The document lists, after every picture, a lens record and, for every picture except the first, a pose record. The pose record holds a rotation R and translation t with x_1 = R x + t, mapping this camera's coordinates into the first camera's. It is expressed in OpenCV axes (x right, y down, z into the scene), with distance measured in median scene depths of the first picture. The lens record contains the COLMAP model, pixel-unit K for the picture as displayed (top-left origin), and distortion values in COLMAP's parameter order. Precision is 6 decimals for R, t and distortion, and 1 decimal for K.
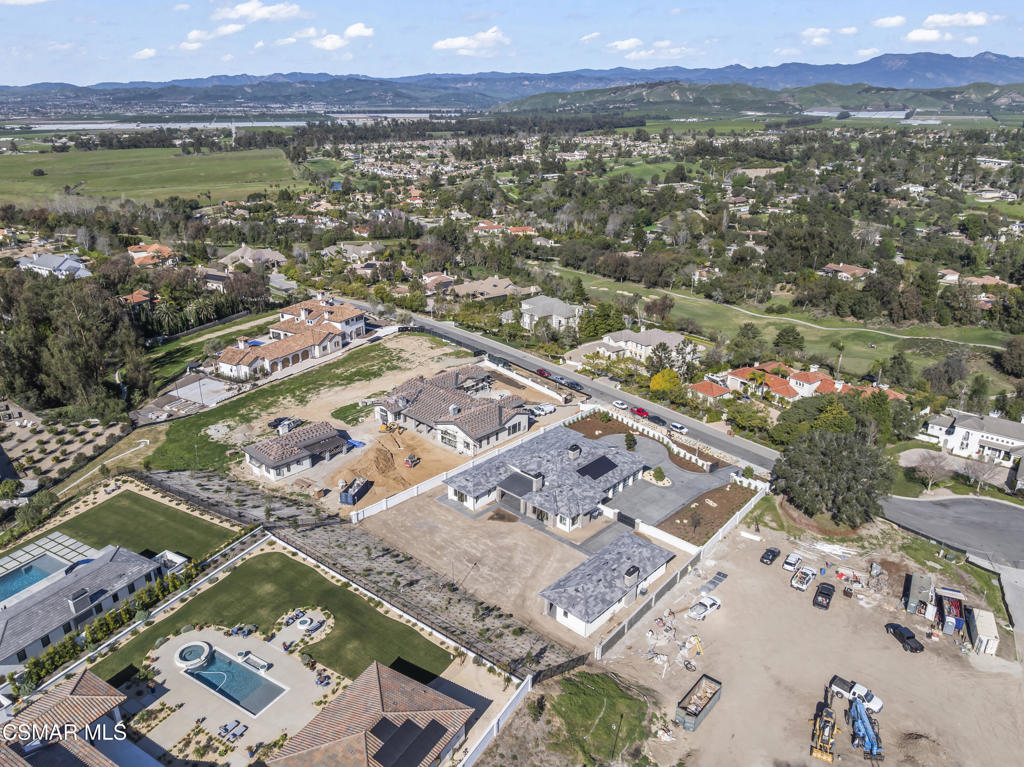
lens RADIAL K [[720.5, 0, 516.3], [0, 720.5, 379.7], [0, 0, 1]] dist [-0.041690, 0.004613]
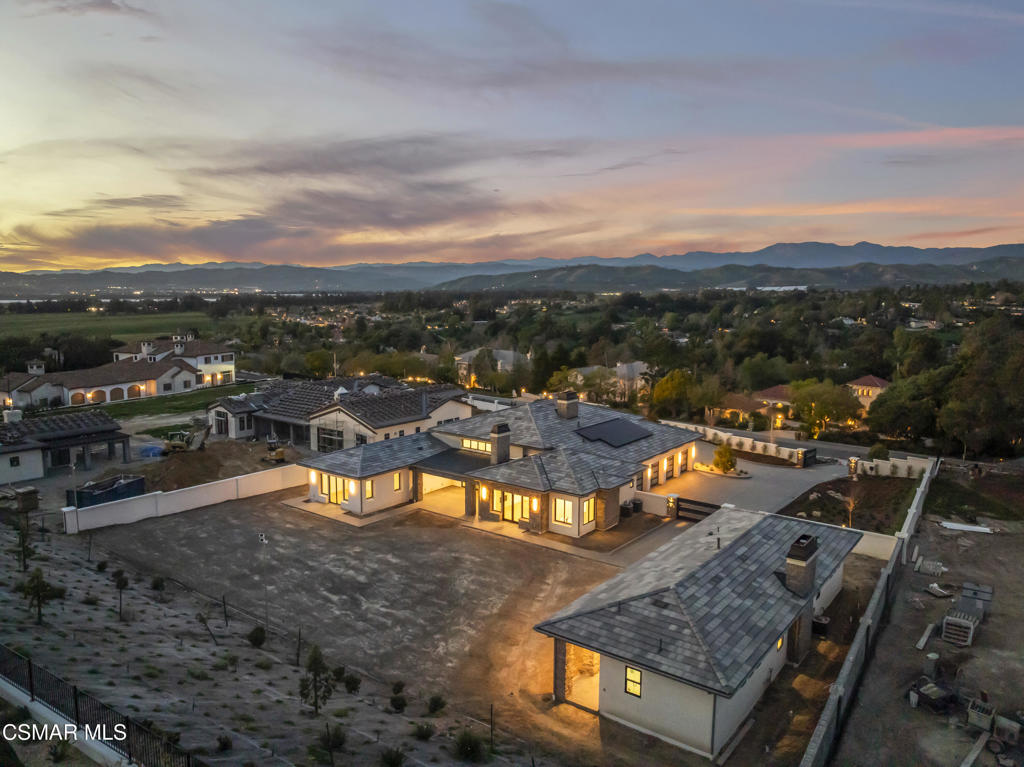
lens RADIAL K [[720.5, 0, 516.3], [0, 720.5, 379.7], [0, 0, 1]] dist [-0.041690, 0.004613]
pose [[0.995190, -0.016689, 0.096533, -0.003445], [0.039571, 0.969899, -0.240273, 0.163219], [-0.089617, 0.242937, 0.965894, 0.410060]]
